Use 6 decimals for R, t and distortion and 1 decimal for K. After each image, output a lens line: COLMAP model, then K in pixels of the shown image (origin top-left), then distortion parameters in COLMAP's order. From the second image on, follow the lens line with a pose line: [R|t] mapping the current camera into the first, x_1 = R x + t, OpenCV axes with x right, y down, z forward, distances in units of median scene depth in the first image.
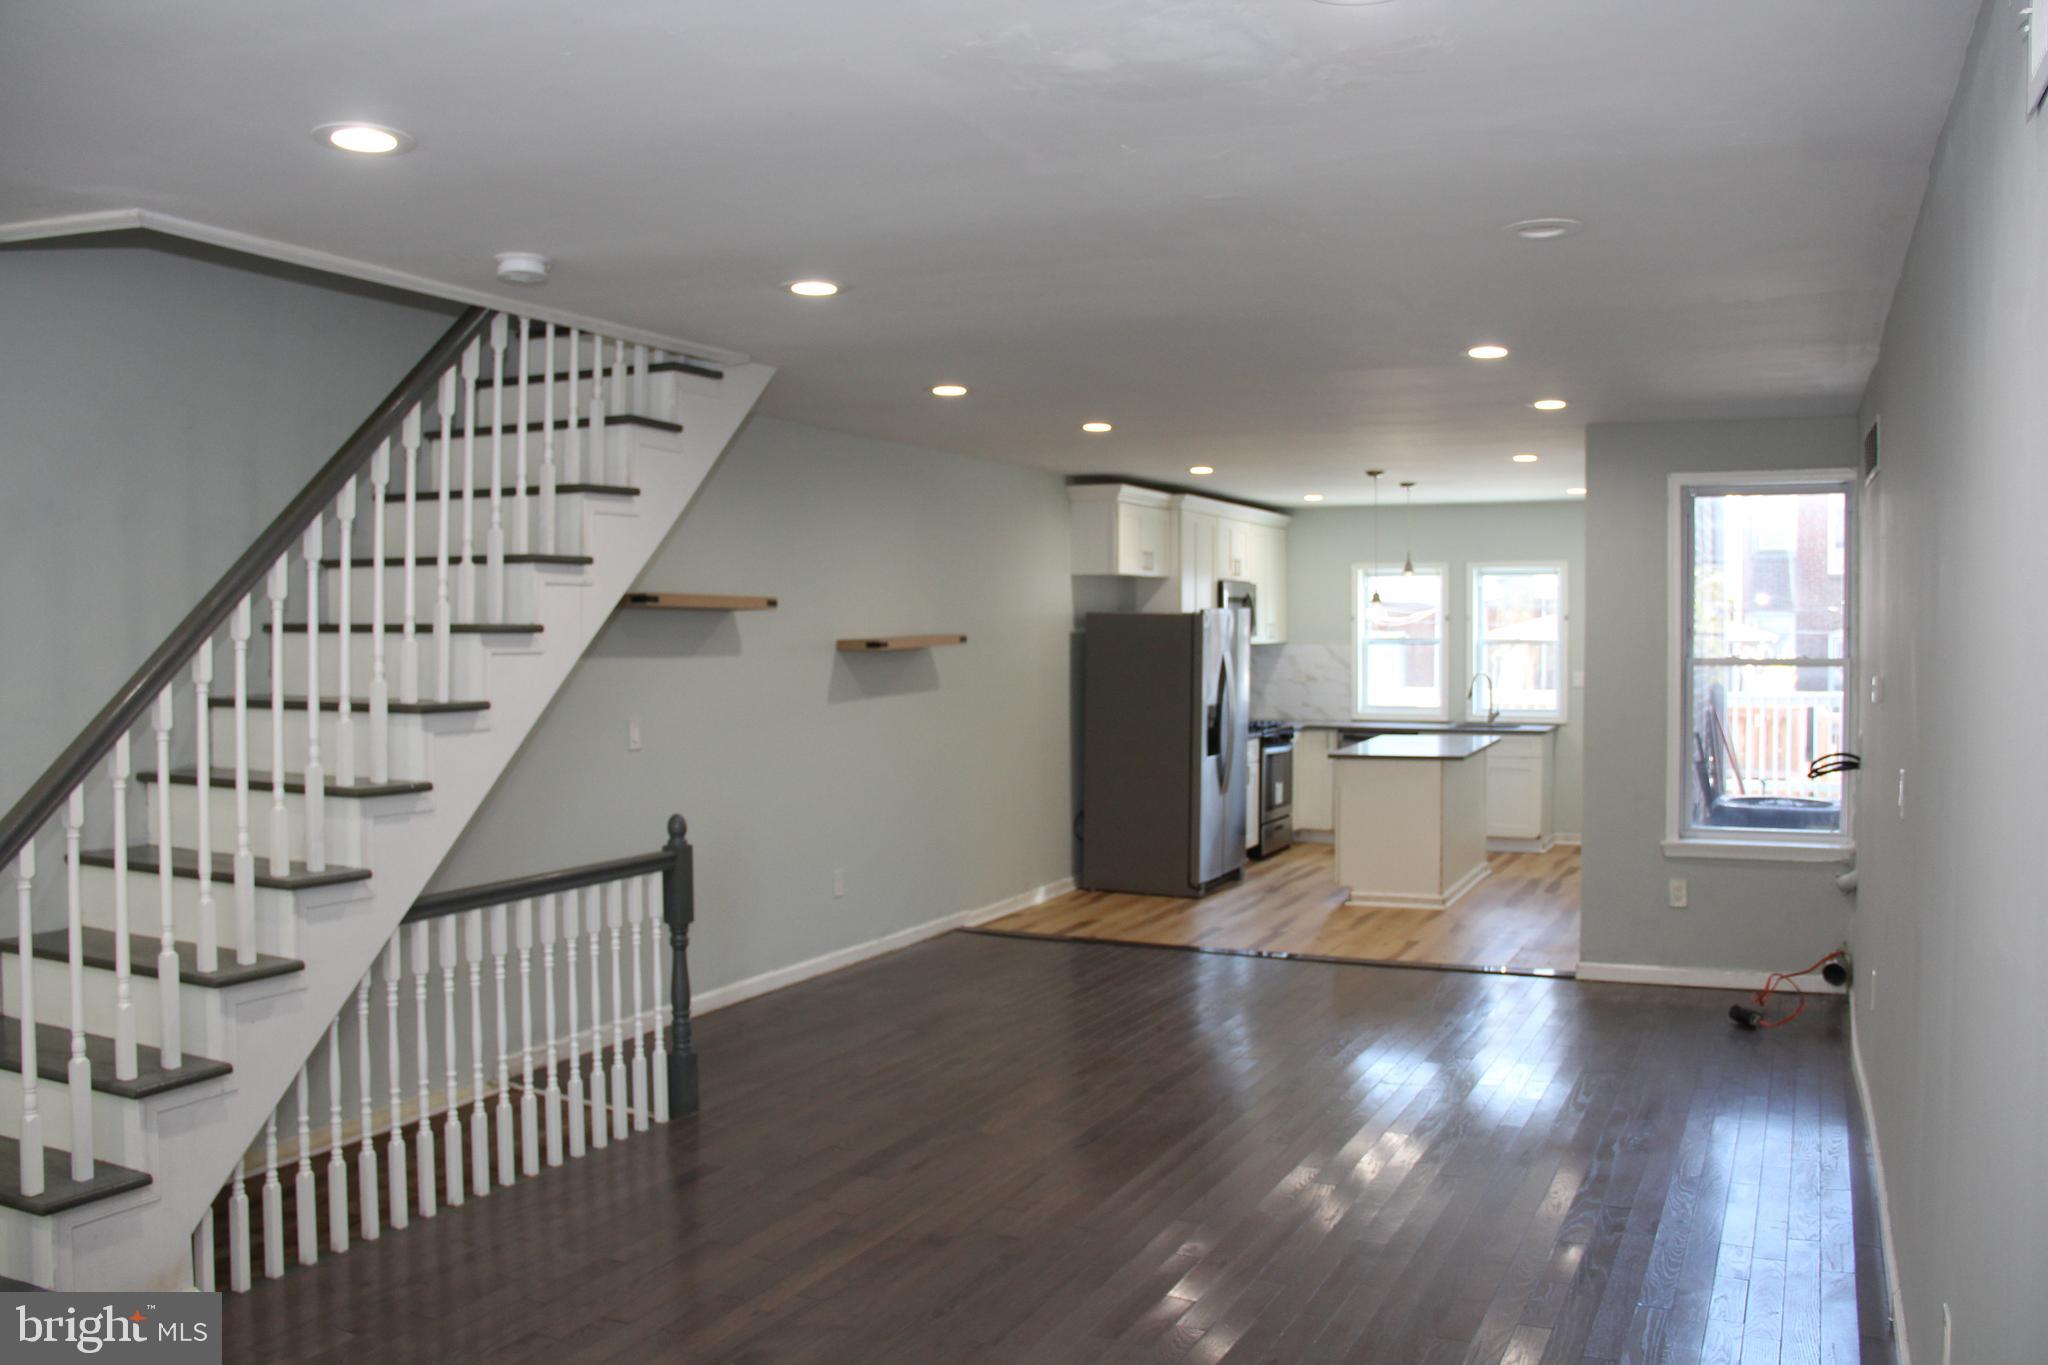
lens RADIAL K [[1689.9, 0, 1028.9], [0, 1689.9, 689.9], [0, 0, 1]] dist [-0.169365, 0.136594]
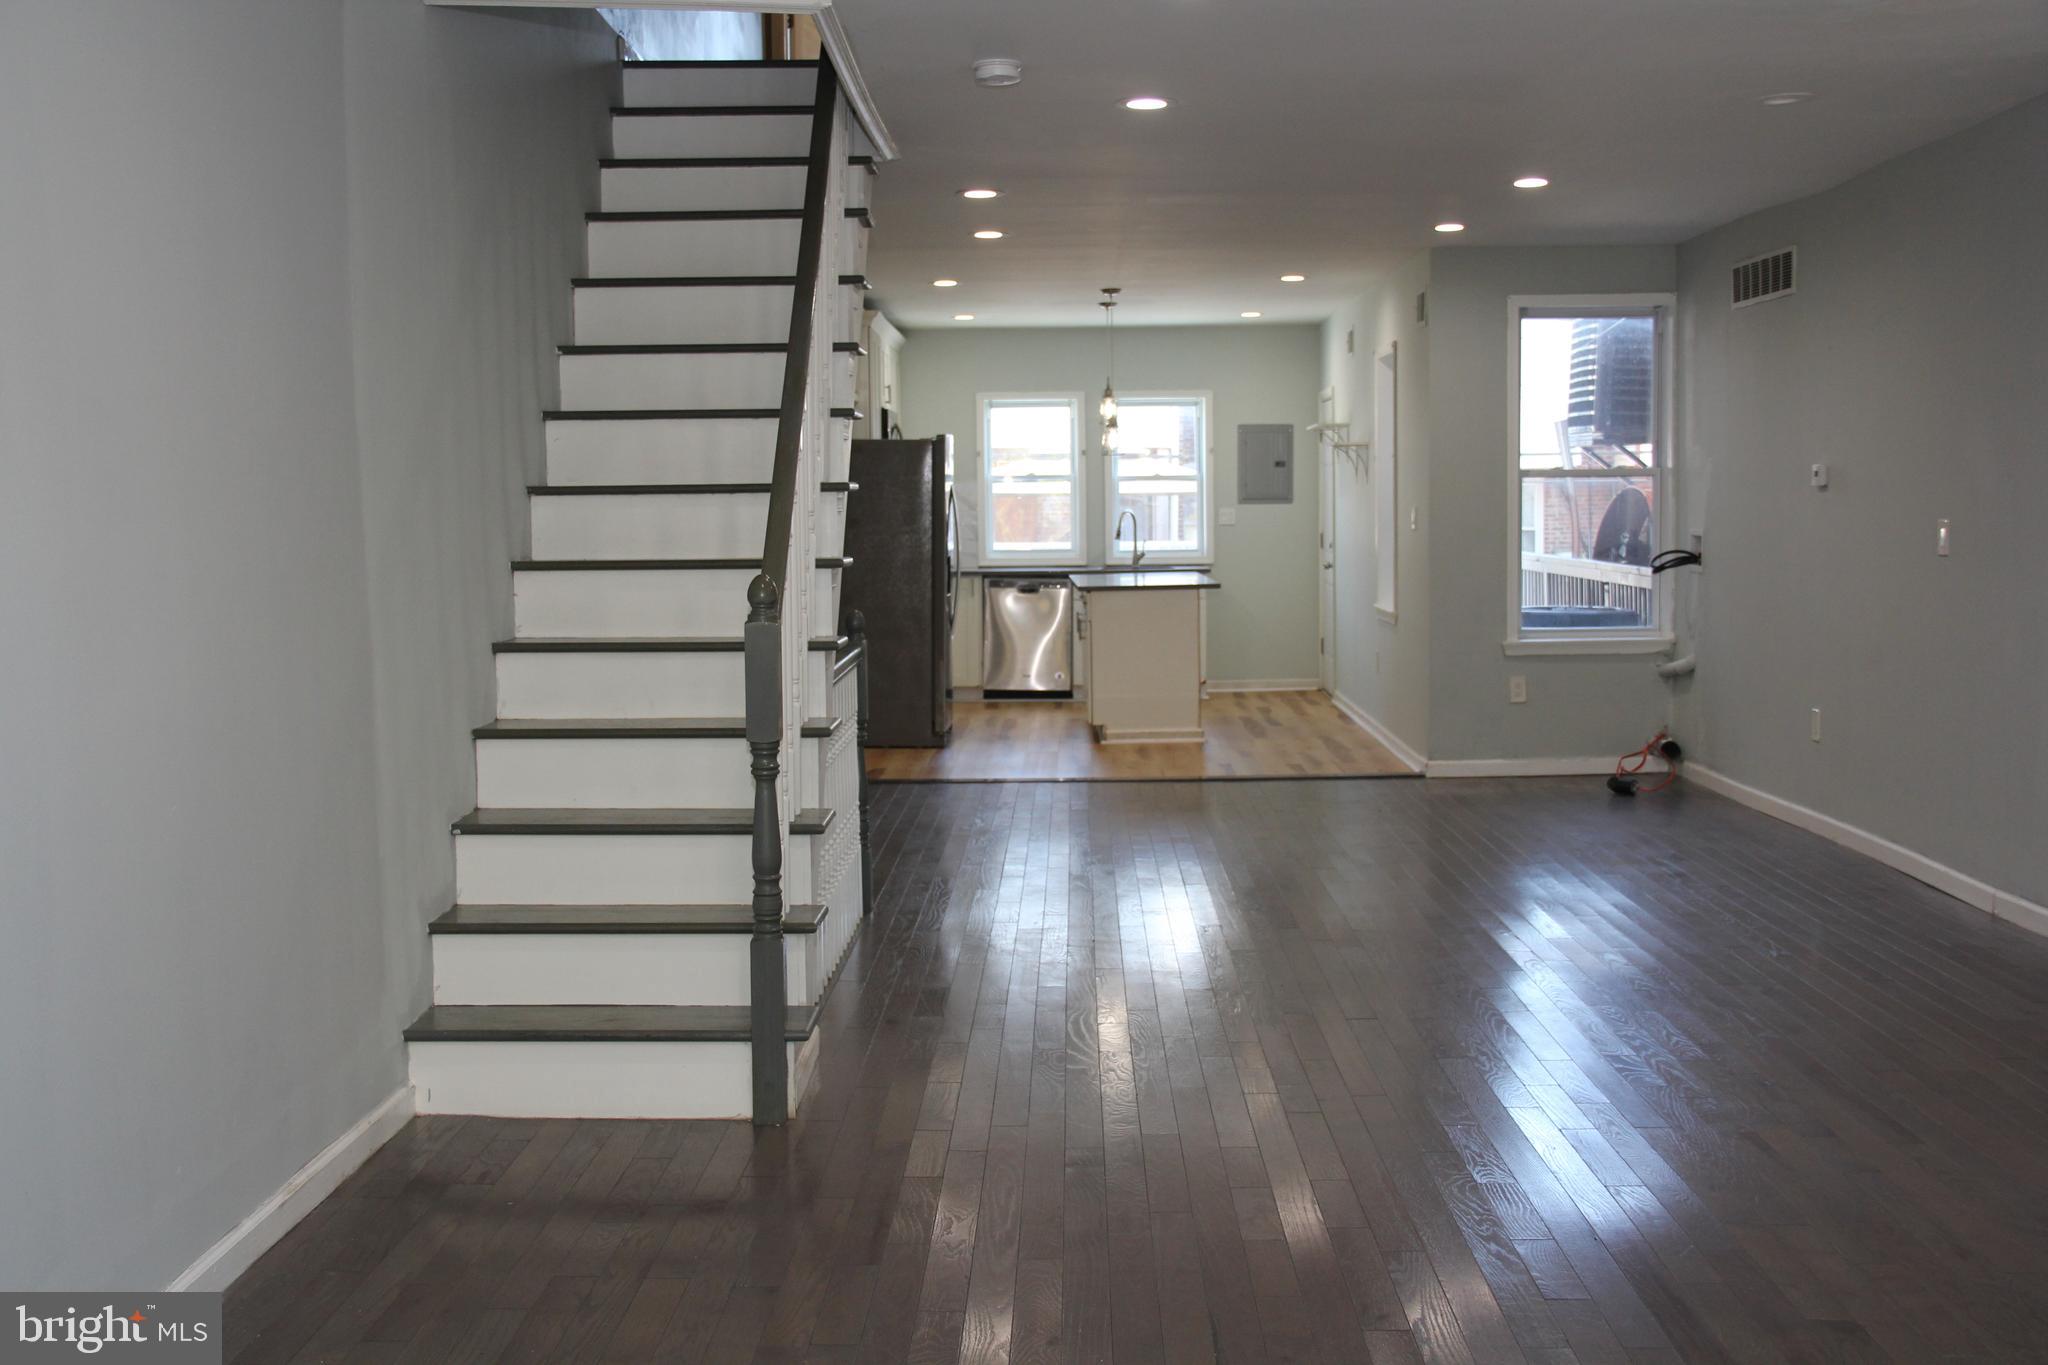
lens RADIAL K [[2222.9, 0, 1015.7], [0, 2222.9, 671.5], [0, 0, 1]] dist [-0.022799, 0.000000]
pose [[0.916824, -0.039514, 0.397331, -0.283239], [0.024580, 0.998789, 0.042609, 0.025112], [-0.398534, -0.029299, 0.916686, -0.112108]]
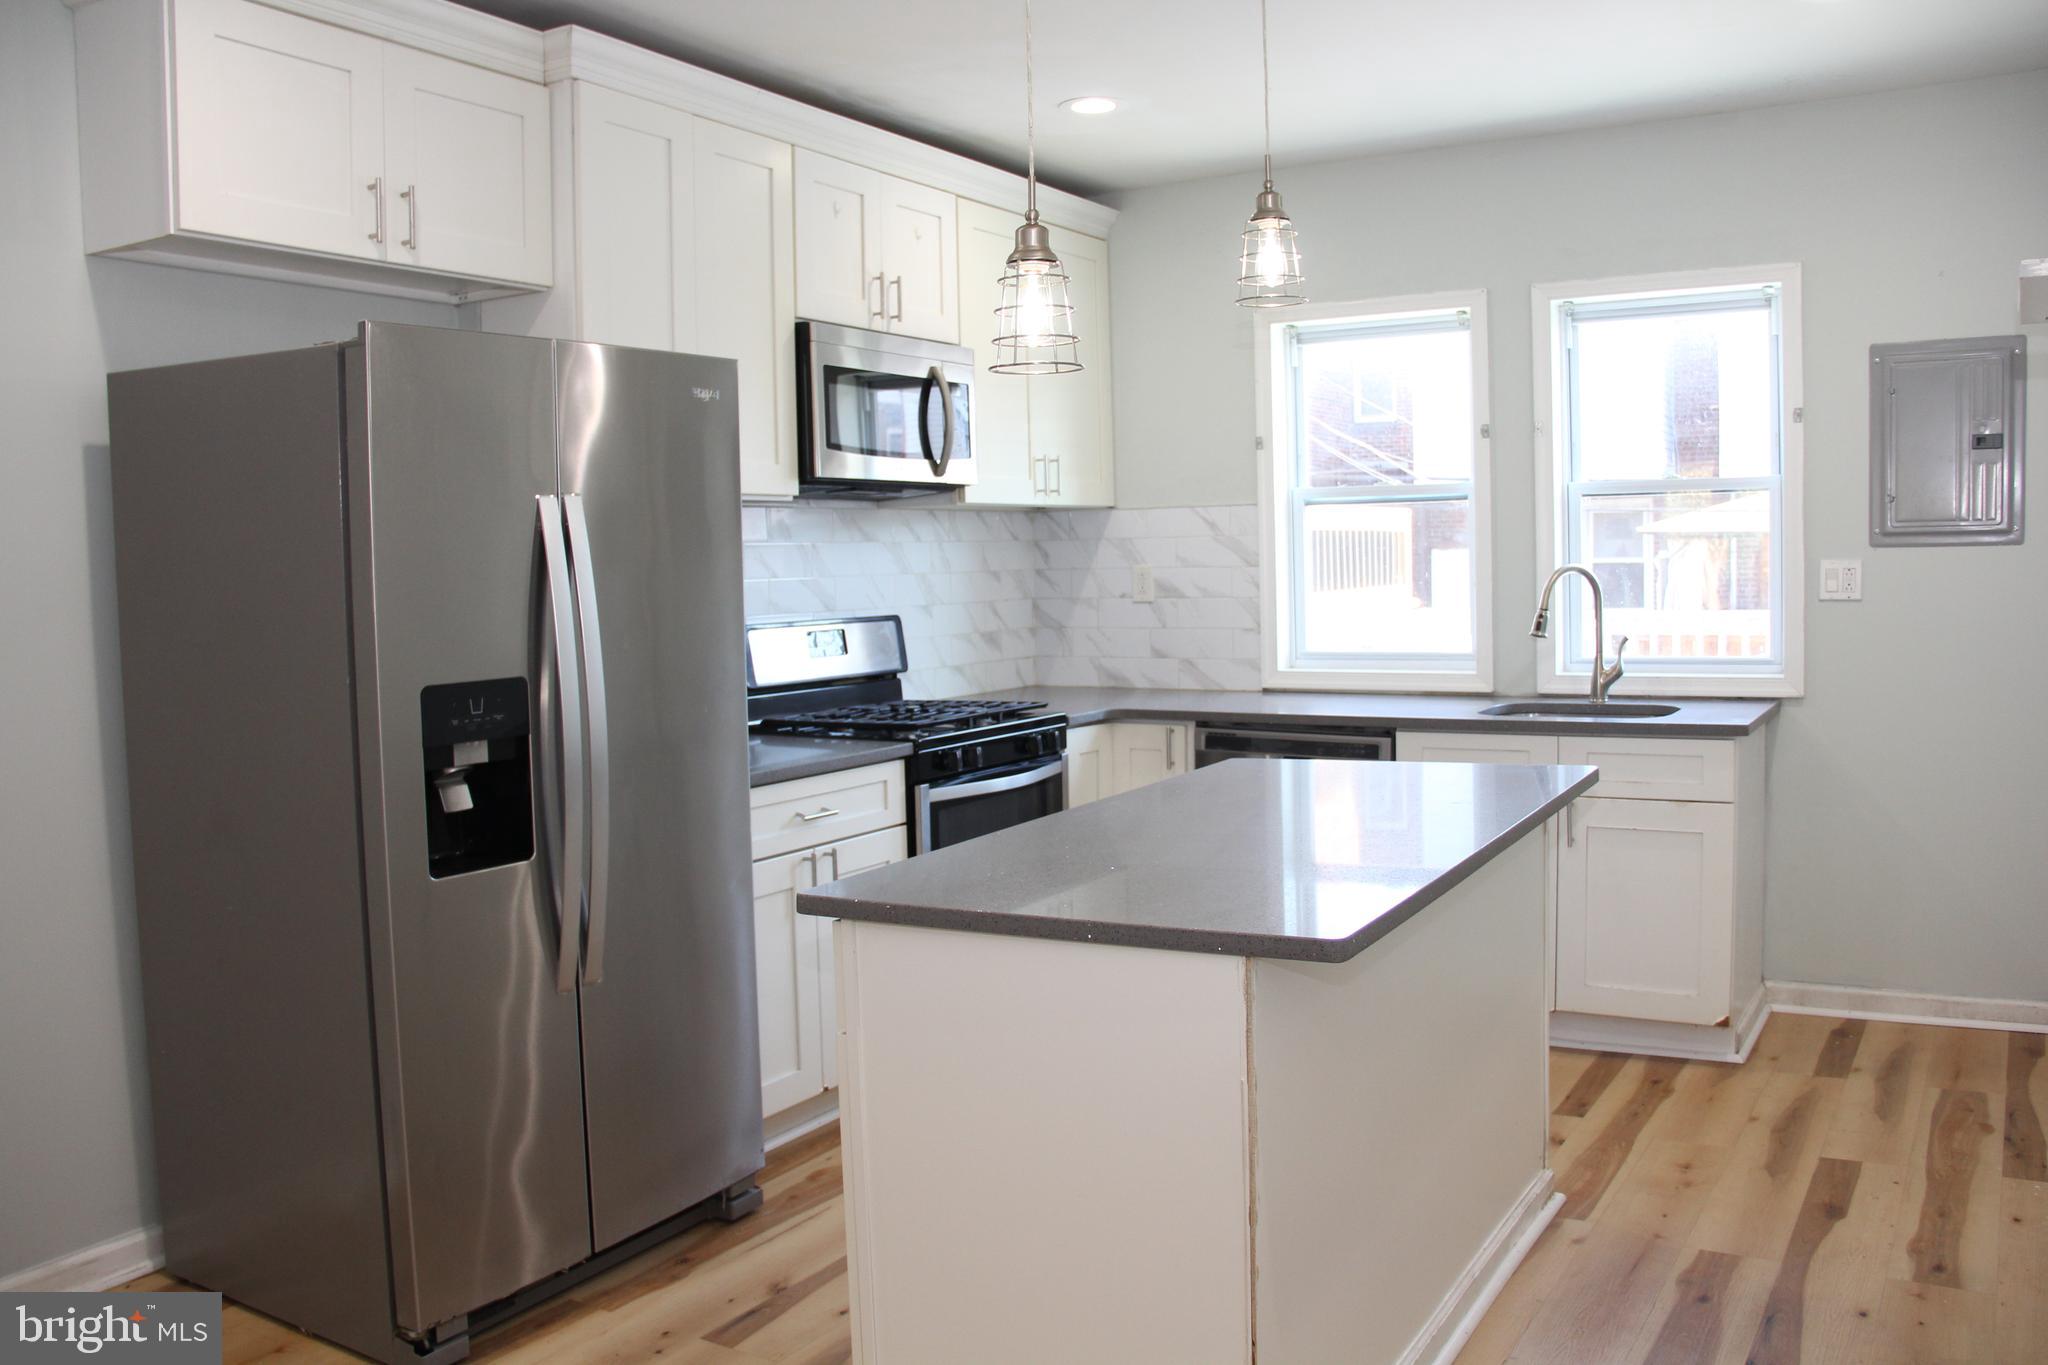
lens RADIAL K [[1689.9, 0, 1033.3], [0, 1689.9, 682.6], [0, 0, 1]] dist [-0.169365, 0.136594]
pose [[0.994657, -0.013615, -0.102333, 0.188709], [0.017163, 0.999279, 0.033877, 0.001347], [0.101798, -0.035453, 0.994173, 0.614746]]
